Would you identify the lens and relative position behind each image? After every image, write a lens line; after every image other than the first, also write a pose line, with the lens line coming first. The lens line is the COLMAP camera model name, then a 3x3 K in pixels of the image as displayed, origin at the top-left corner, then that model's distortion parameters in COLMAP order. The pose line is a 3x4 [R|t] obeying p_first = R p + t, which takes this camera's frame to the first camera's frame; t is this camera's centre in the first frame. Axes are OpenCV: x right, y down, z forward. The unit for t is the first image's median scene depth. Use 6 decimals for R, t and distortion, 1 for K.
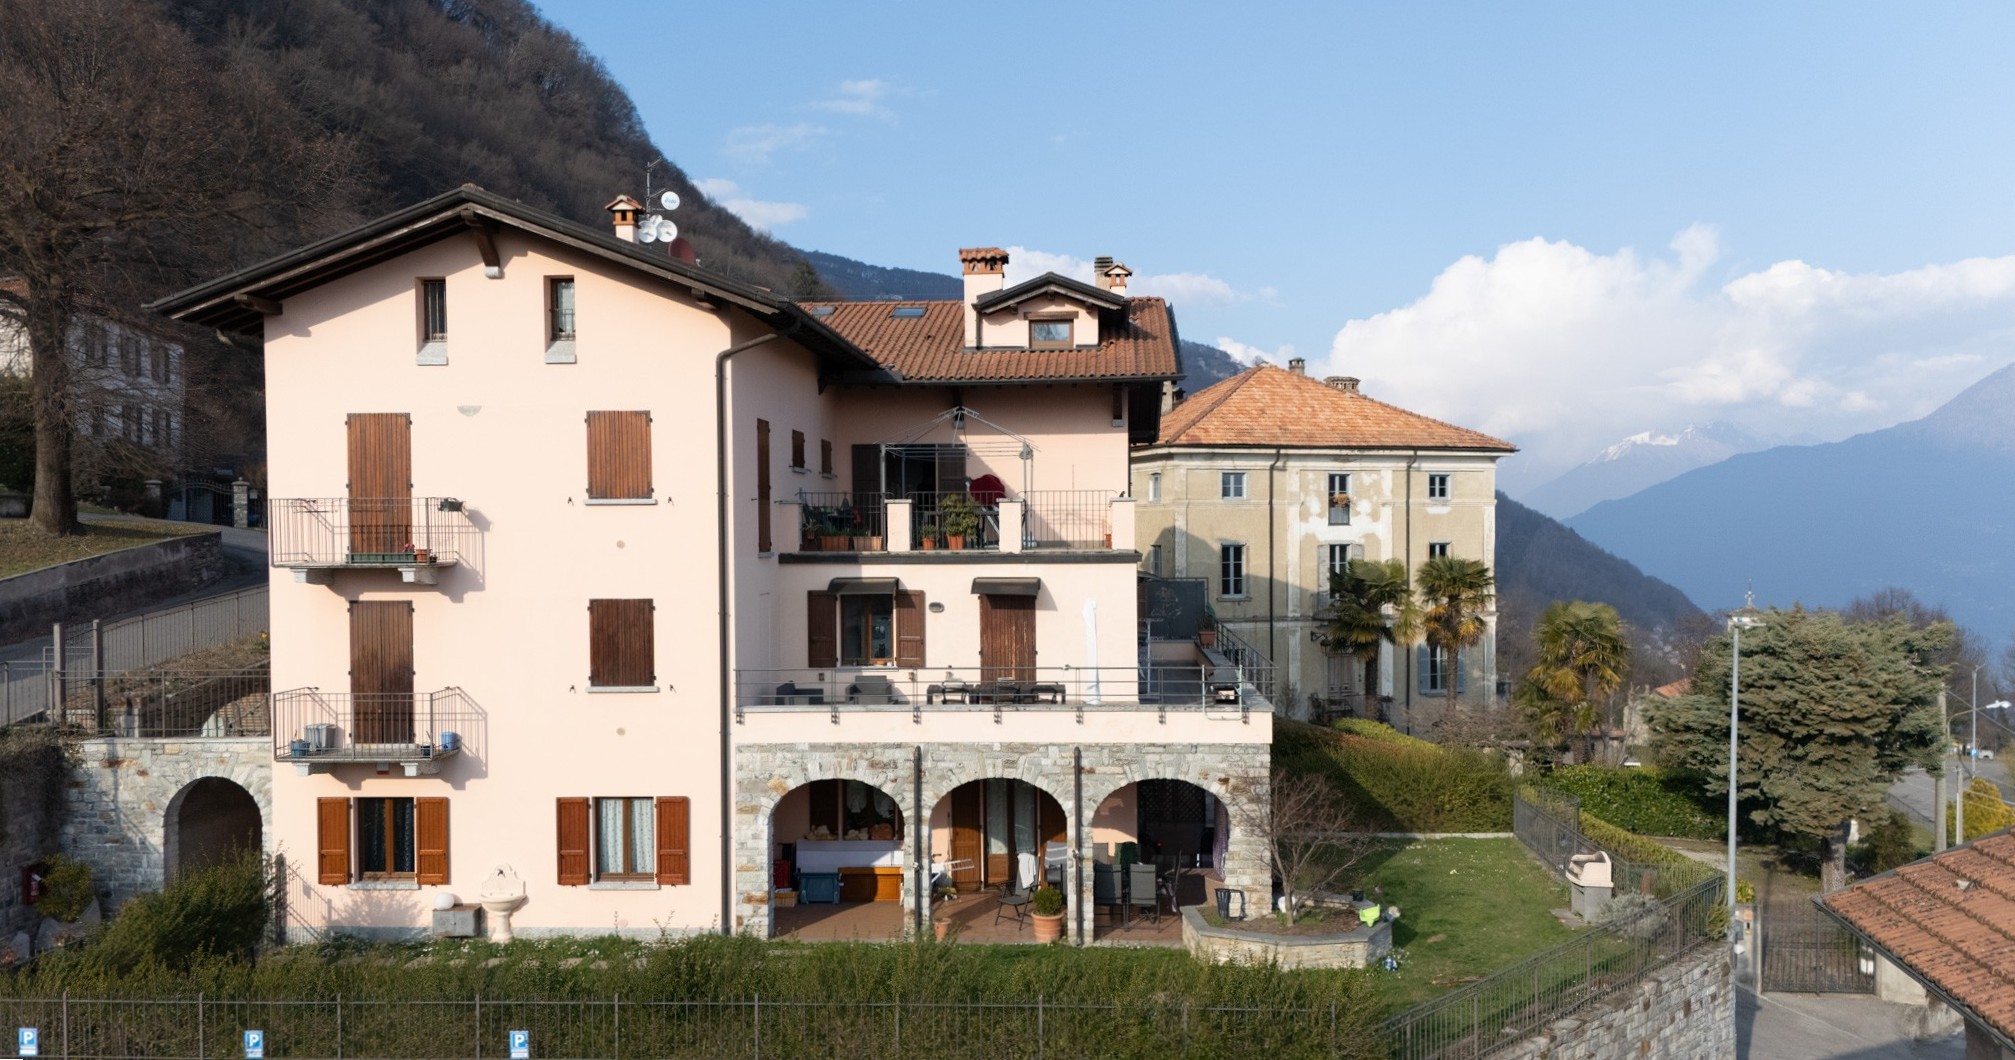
lens RADIAL K [[1504.4, 0, 1004.2], [0, 1504.4, 569.2], [0, 0, 1]] dist [0.131264, -0.186282]
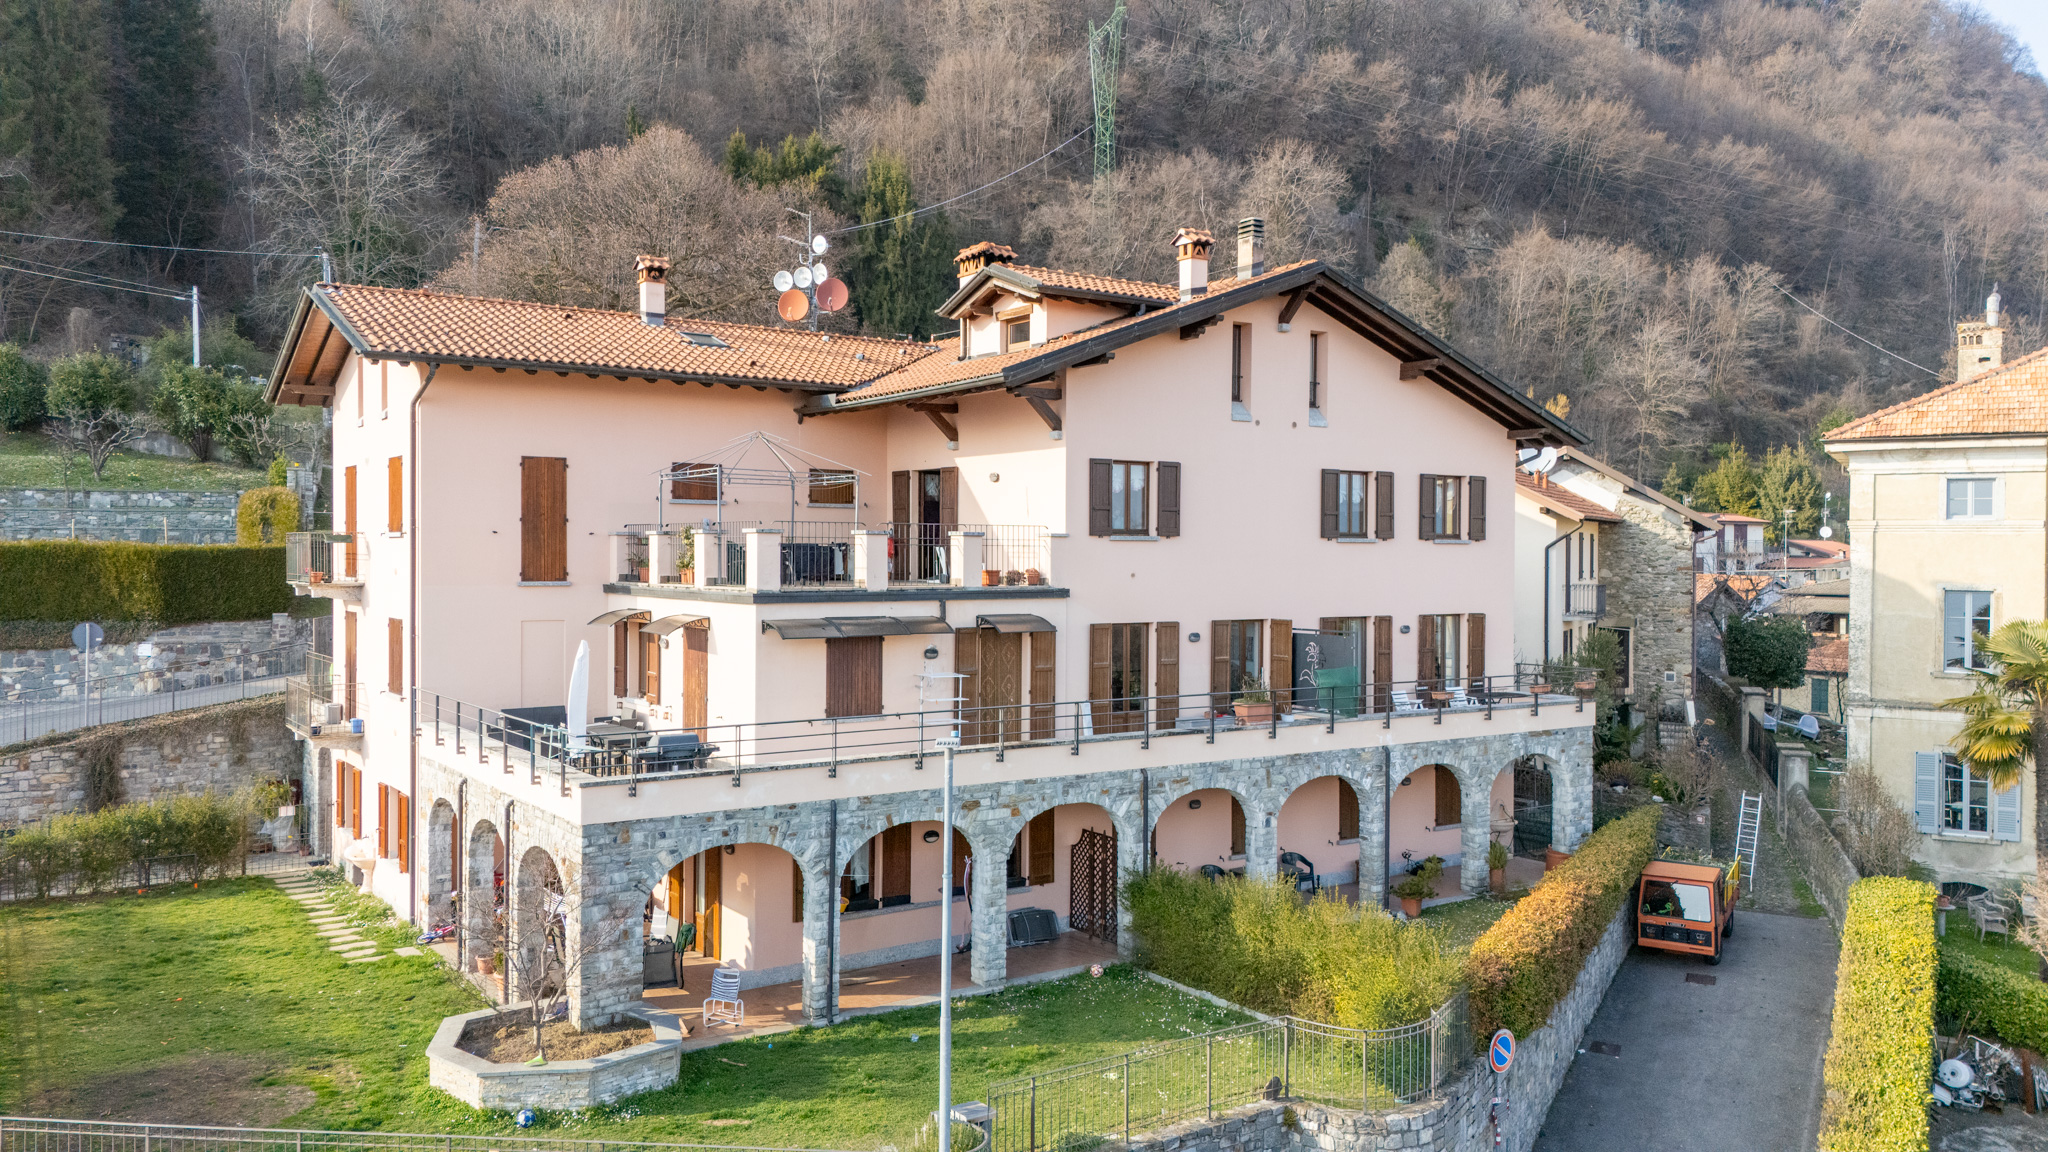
lens RADIAL K [[1505.2, 0, 1024.0], [0, 1505.2, 576.0], [0, 0, 1]] dist [0.079346, -0.087707]
pose [[0.622859, 0.022185, -0.782019, 0.405625], [-0.028114, 0.999587, 0.005966, -0.014500], [0.781829, 0.018270, 0.623226, 0.275136]]
